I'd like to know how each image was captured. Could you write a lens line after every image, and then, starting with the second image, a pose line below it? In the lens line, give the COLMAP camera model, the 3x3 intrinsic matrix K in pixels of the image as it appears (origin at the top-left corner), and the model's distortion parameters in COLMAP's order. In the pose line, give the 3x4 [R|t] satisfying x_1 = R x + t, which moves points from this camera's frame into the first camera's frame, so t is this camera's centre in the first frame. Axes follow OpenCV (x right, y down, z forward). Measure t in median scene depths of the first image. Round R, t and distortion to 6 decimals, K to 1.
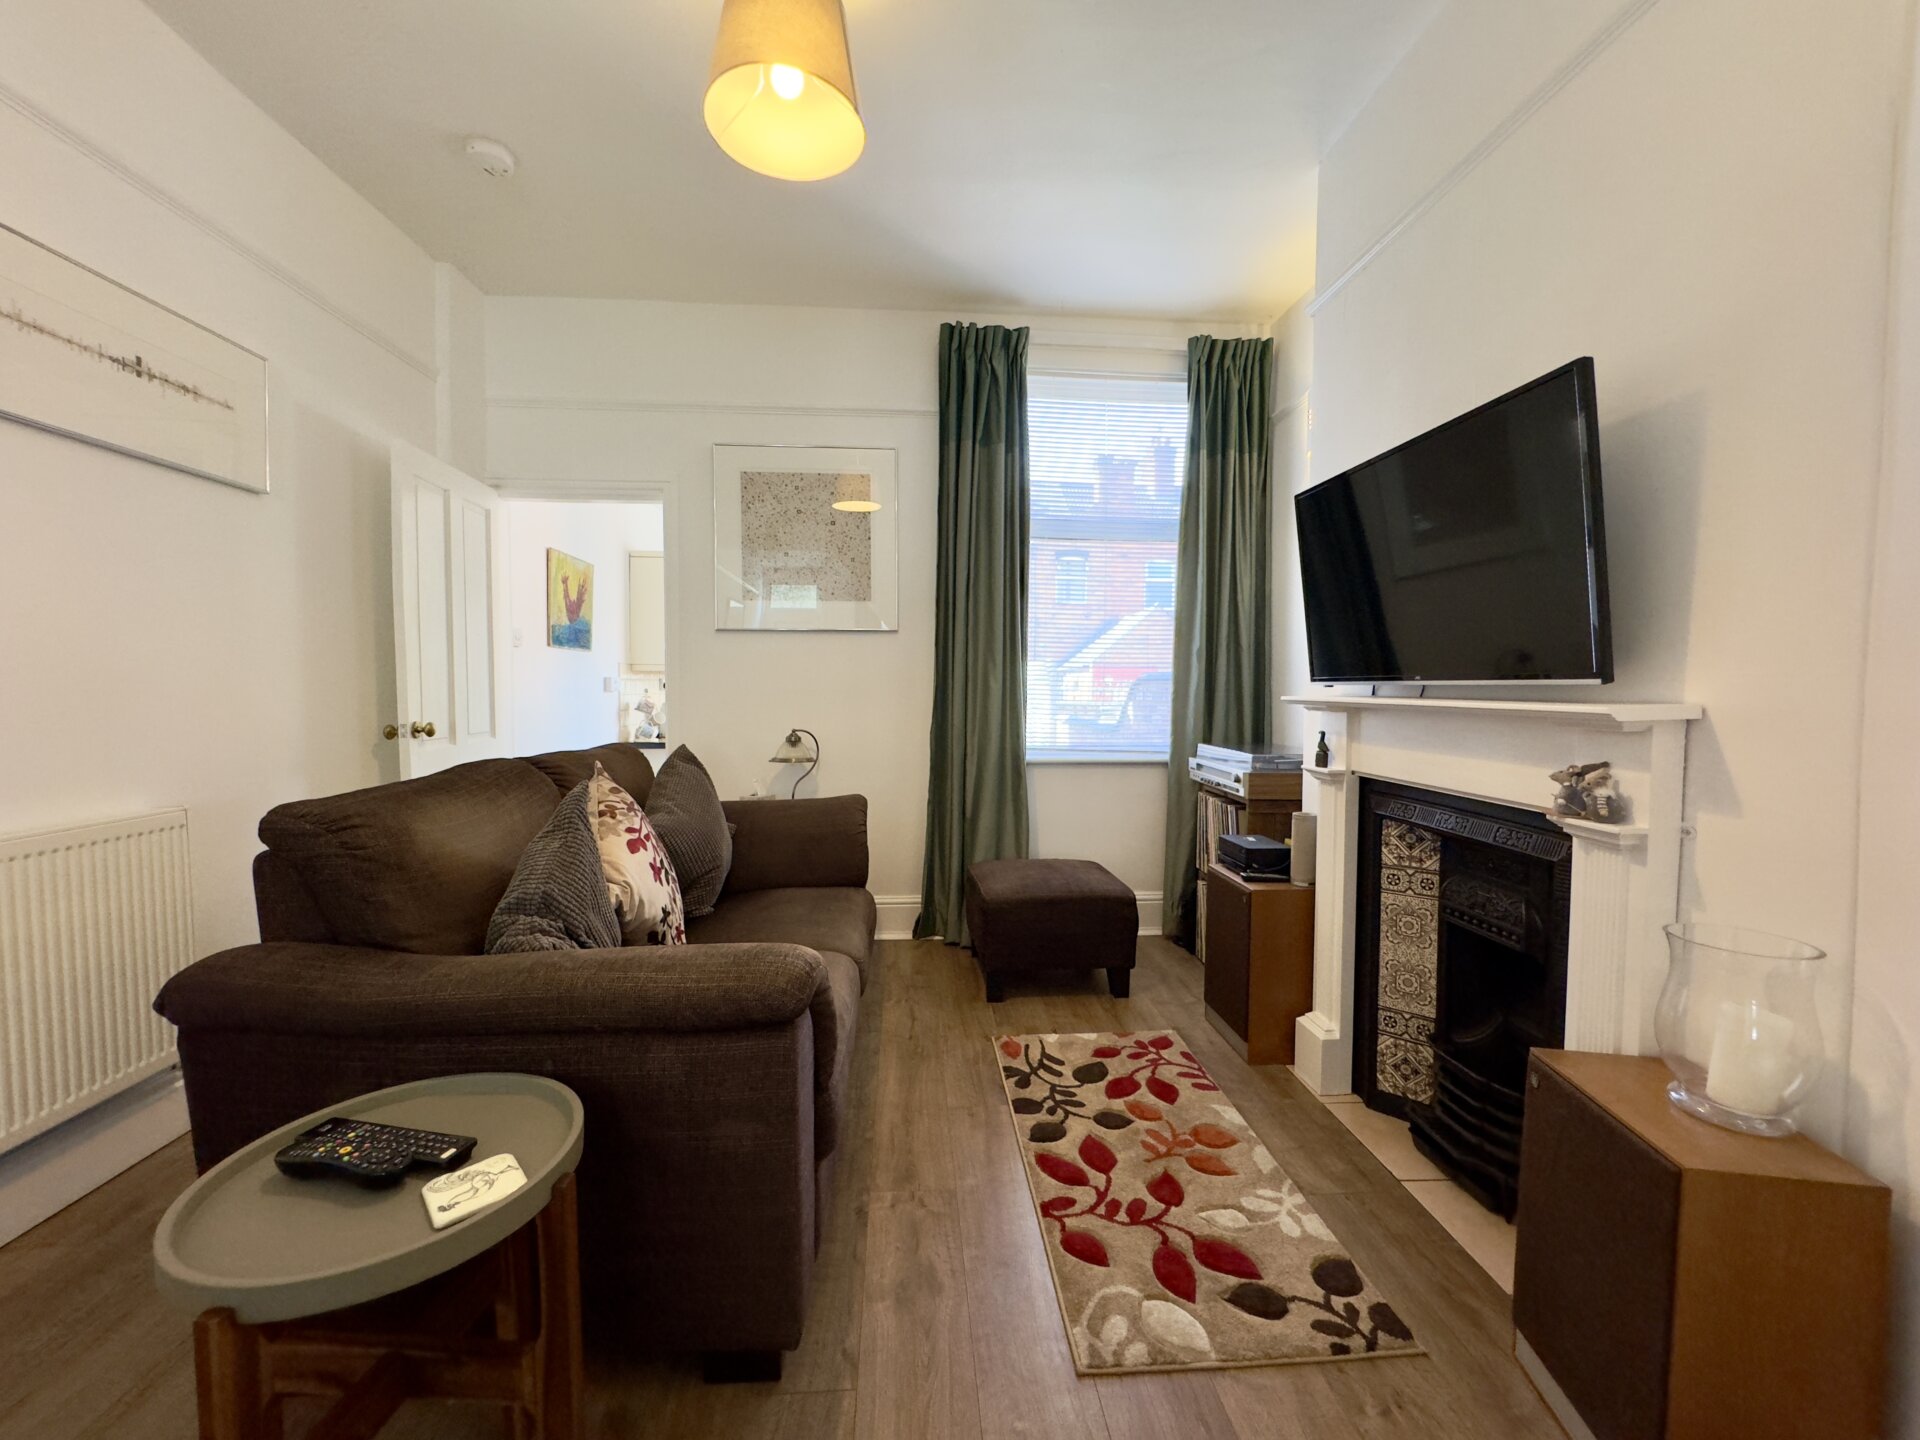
lens RADIAL K [[767.2, 0, 959.3], [0, 767.2, 722.0], [0, 0, 1]] dist [-0.002489, 0.000028]
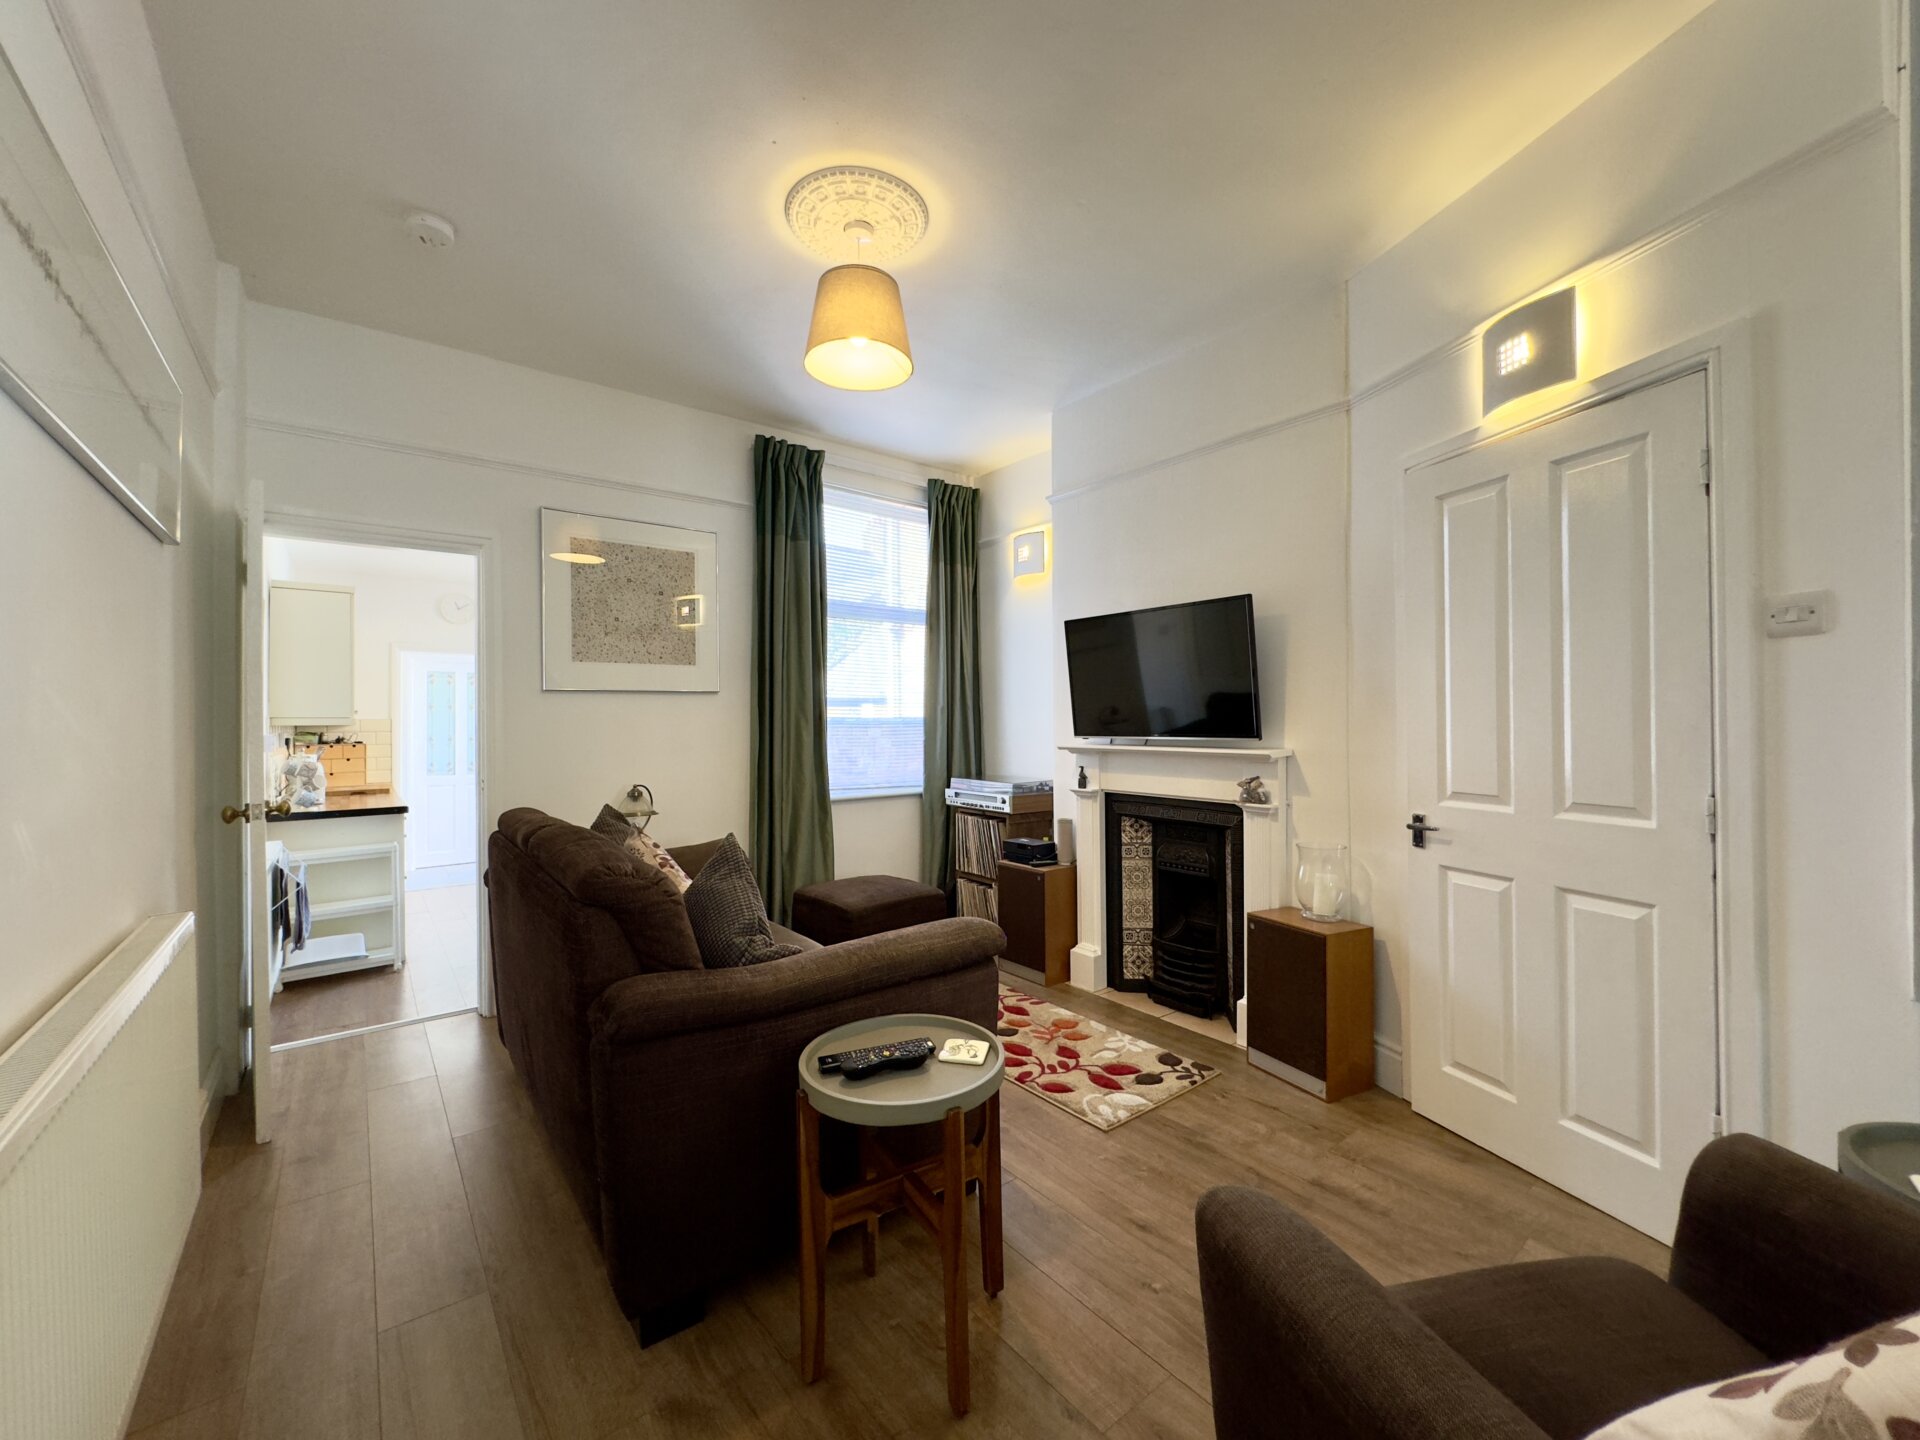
lens RADIAL K [[767.2, 0, 960.9], [0, 767.2, 722.9], [0, 0, 1]] dist [-0.002489, 0.000028]
pose [[0.824947, -0.012589, 0.565070, -0.676403], [0.037364, 0.998780, -0.032297, -0.037944], [-0.563974, 0.047757, 0.824411, -0.203874]]
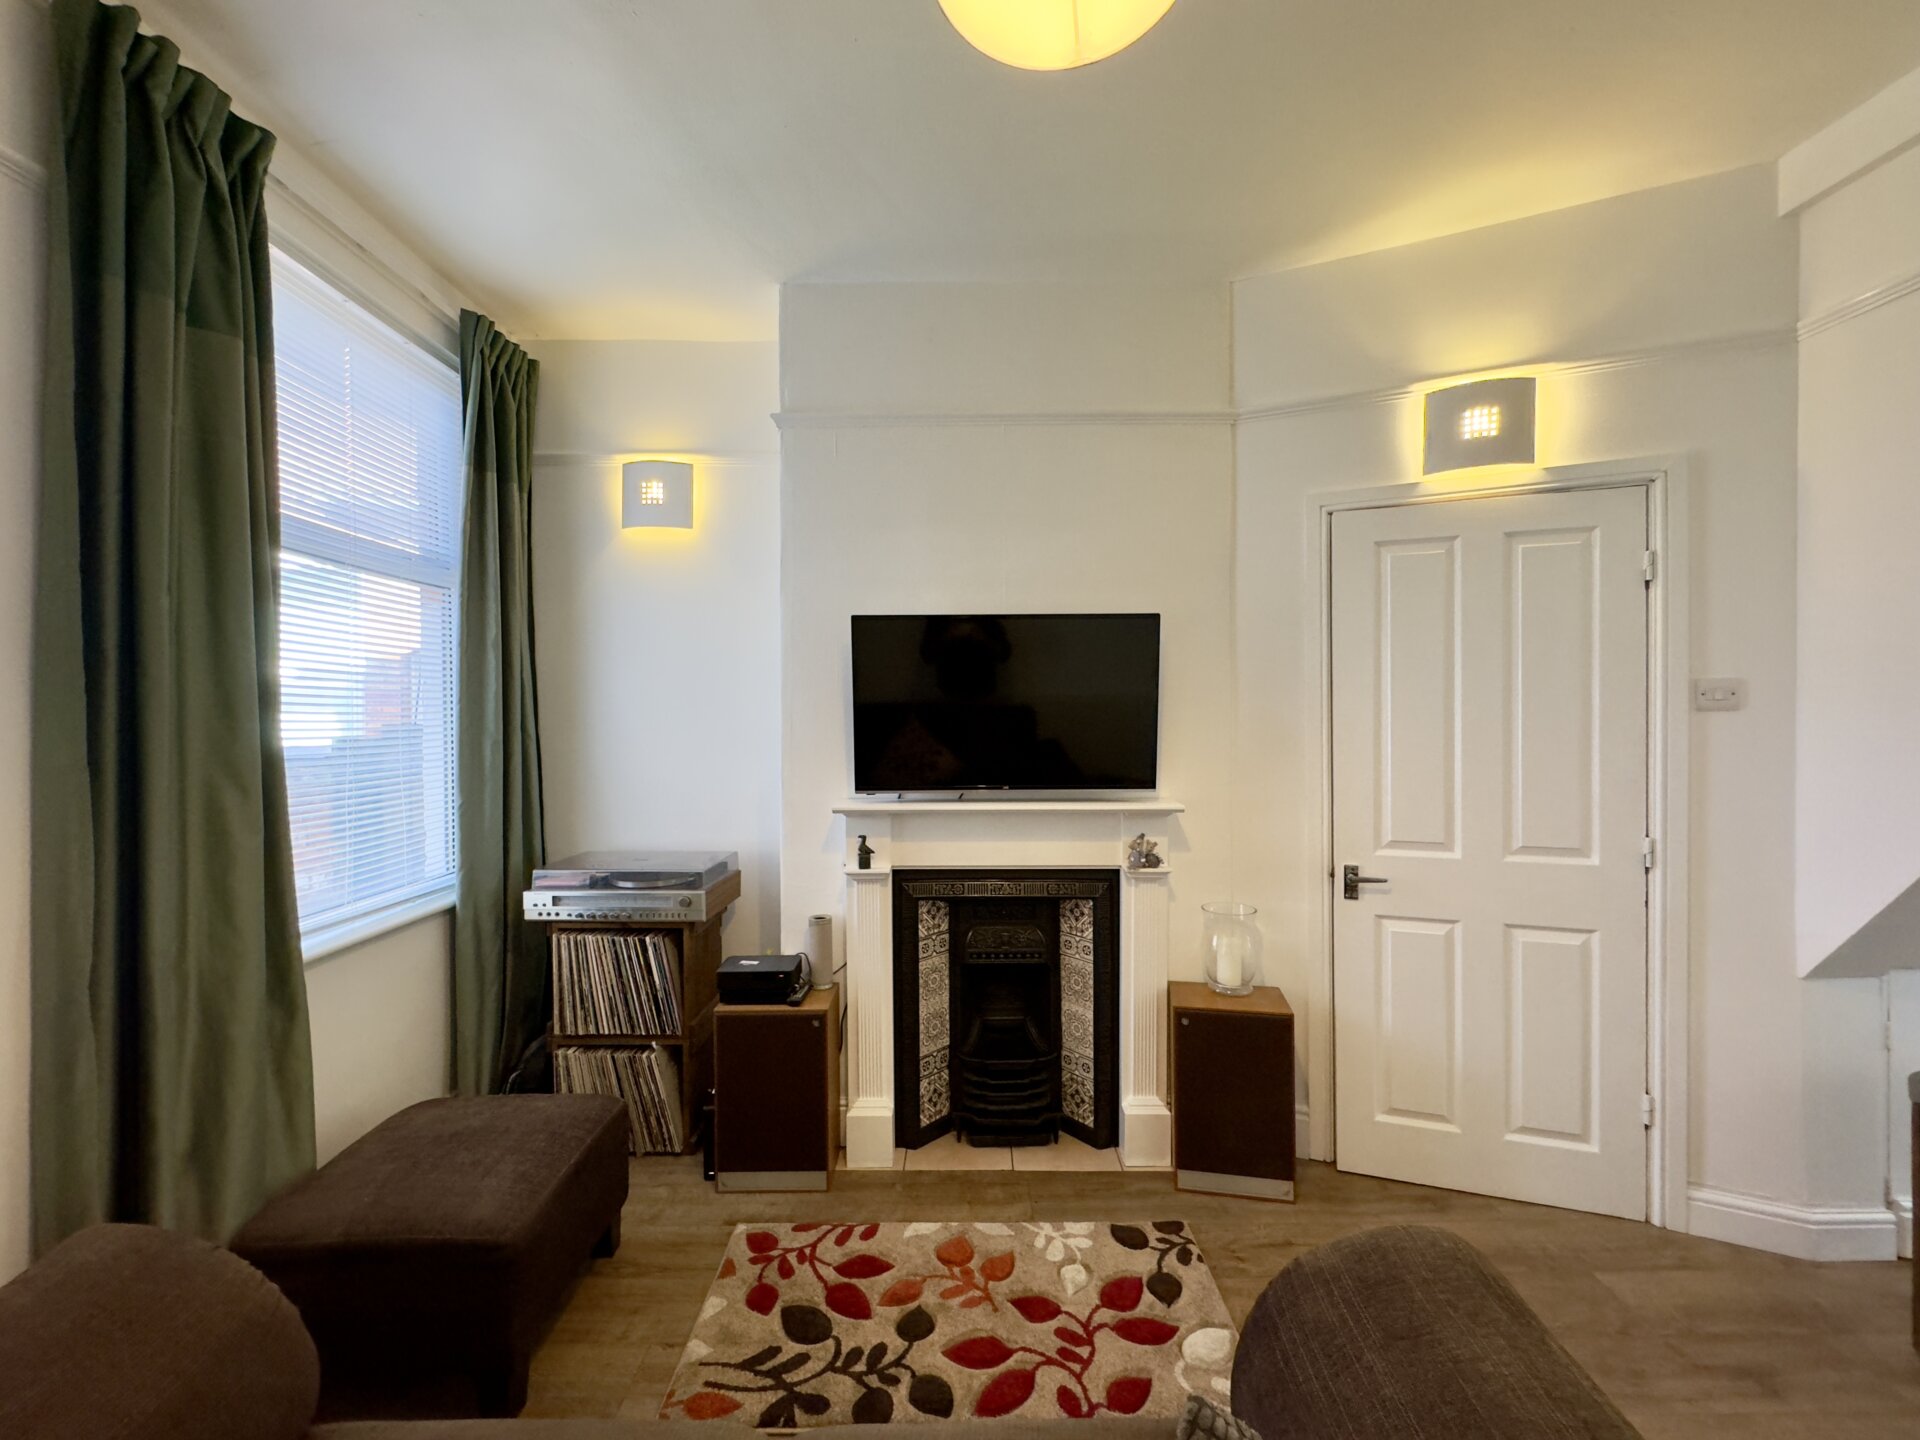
lens RADIAL K [[767.2, 0, 959.9], [0, 767.2, 719.5], [0, 0, 1]] dist [-0.002489, 0.000028]
pose [[0.073410, -0.017563, 0.997147, -0.615787], [0.052019, 0.998551, 0.013758, -0.165454], [-0.995944, 0.050861, 0.074217, 0.804622]]
